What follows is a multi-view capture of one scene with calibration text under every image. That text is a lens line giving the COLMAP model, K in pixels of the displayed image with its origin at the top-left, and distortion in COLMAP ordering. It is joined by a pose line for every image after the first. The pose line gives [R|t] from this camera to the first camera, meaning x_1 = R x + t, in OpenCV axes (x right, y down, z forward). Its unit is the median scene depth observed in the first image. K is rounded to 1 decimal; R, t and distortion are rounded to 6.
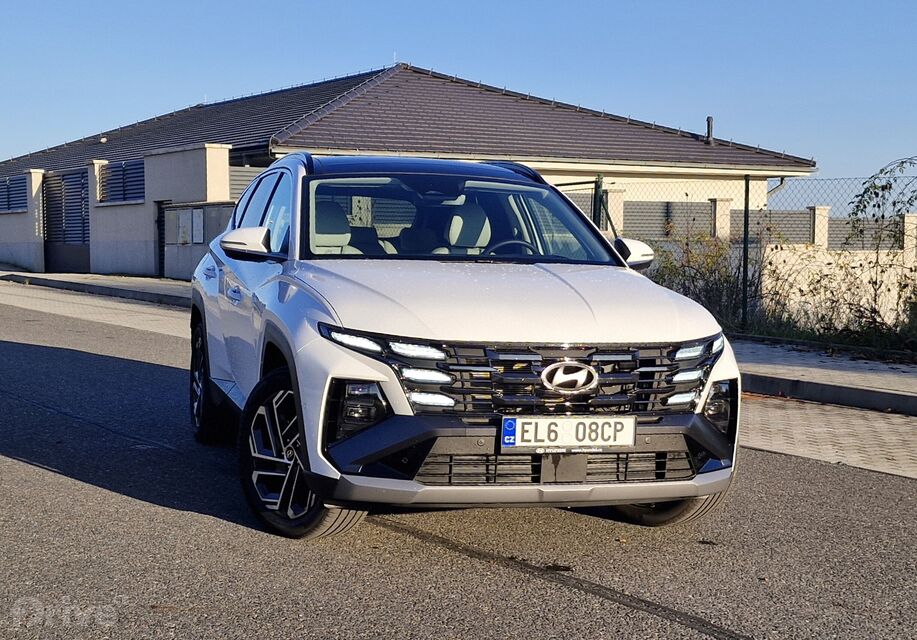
lens RADIAL K [[699.2, 0, 458.4], [0, 699.2, 321.3], [0, 0, 1]] dist [-0.010193, -0.001441]
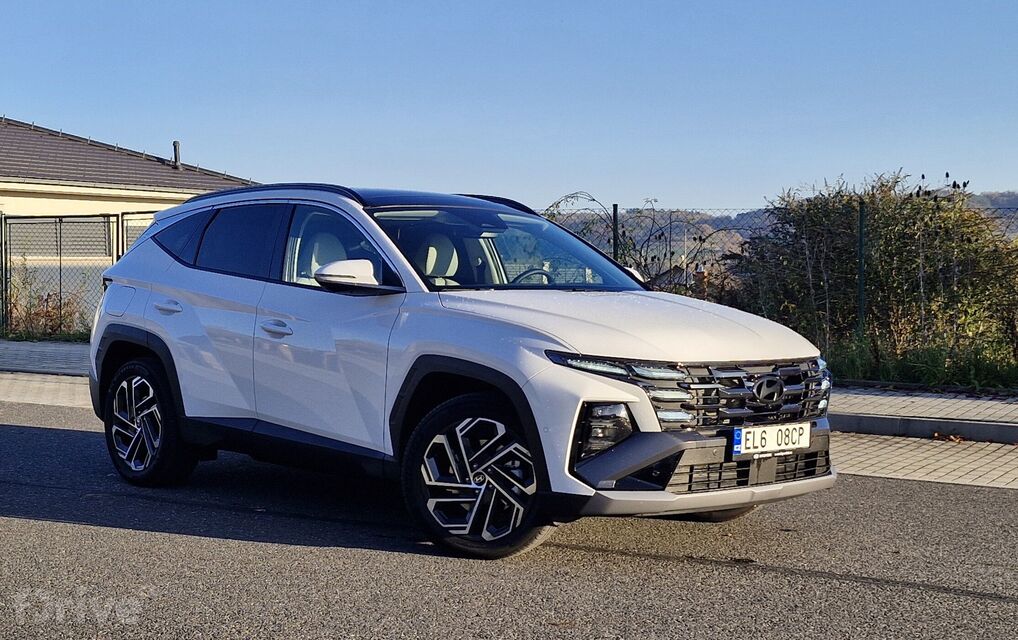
lens RADIAL K [[669.9, 0, 496.7], [0, 669.9, 351.6], [0, 0, 1]] dist [0.009998, 0.000078]
pose [[0.978035, -0.038112, 0.204928, -0.503524], [0.036699, 0.999269, 0.010692, -0.010570], [-0.205185, -0.002937, 0.978719, 0.025765]]
